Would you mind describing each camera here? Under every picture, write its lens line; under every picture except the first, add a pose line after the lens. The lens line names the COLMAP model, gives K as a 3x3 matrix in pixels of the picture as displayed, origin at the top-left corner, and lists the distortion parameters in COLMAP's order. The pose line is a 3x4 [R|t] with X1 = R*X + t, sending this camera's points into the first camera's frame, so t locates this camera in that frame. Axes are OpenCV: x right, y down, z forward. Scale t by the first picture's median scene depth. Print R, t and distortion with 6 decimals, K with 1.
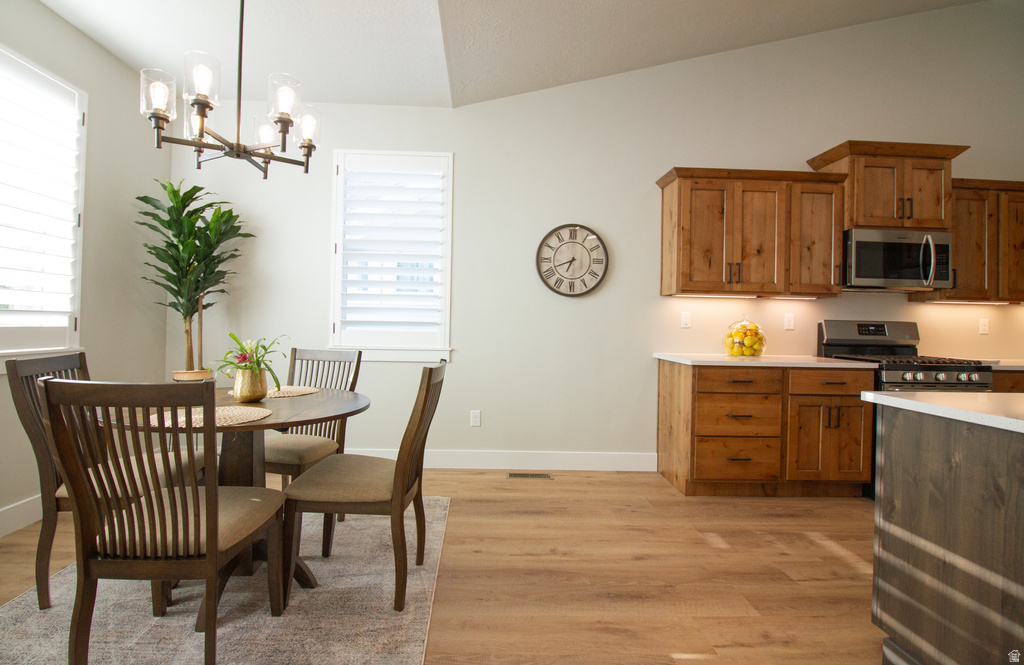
lens RADIAL K [[495.7, 0, 483.0], [0, 495.7, 319.5], [0, 0, 1]] dist [-0.010020, -0.002691]
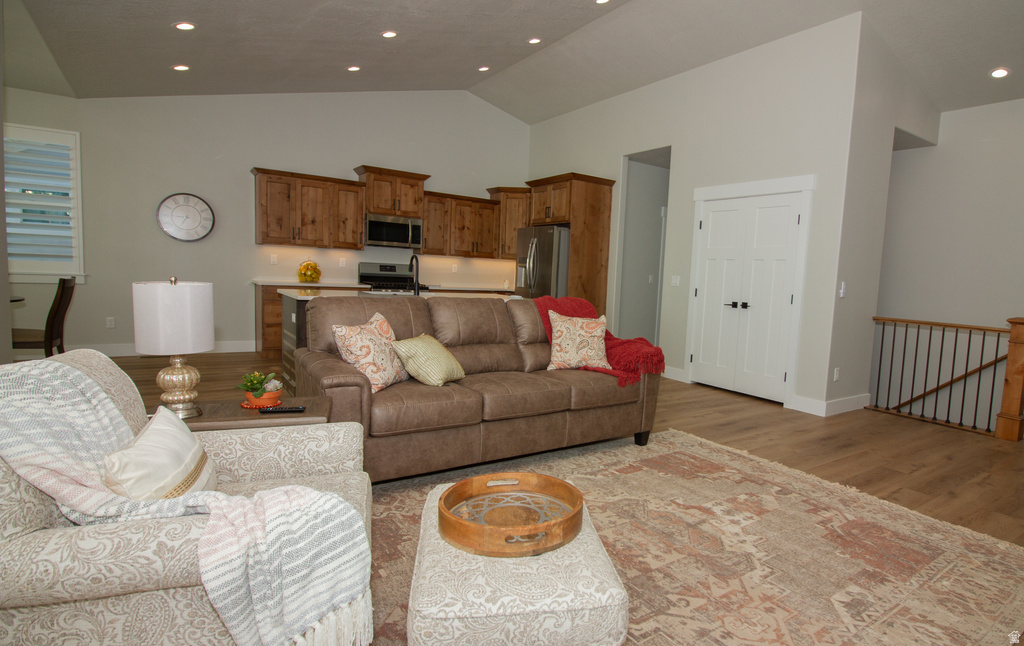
lens RADIAL K [[571.9, 0, 604.2], [0, 571.9, 333.6], [0, 0, 1]] dist [-0.006629, -0.006142]
pose [[0.799763, -0.040305, 0.598961, 0.155865], [-0.042966, 0.991342, 0.124079, -0.039954], [-0.598776, -0.124968, 0.791107, -1.277972]]
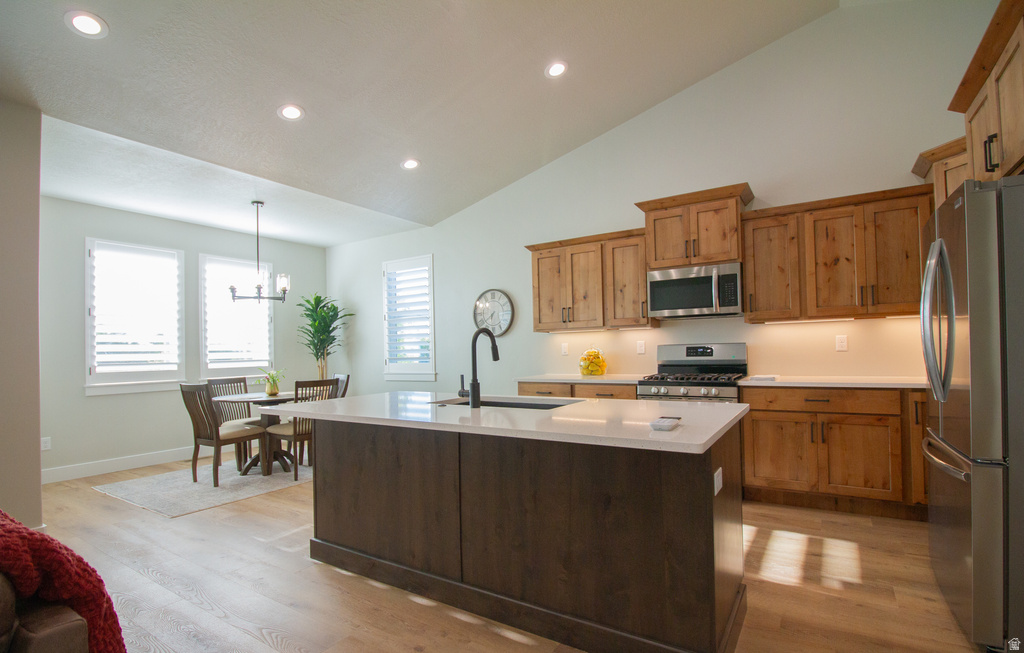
lens RADIAL K [[495.7, 0, 517.3], [0, 495.7, 338.2], [0, 0, 1]] dist [-0.010020, -0.002691]
pose [[0.822504, -0.054080, -0.566183, 1.161684], [0.047725, 0.998521, -0.026044, -0.000675], [0.566754, -0.005600, 0.823868, -0.209461]]
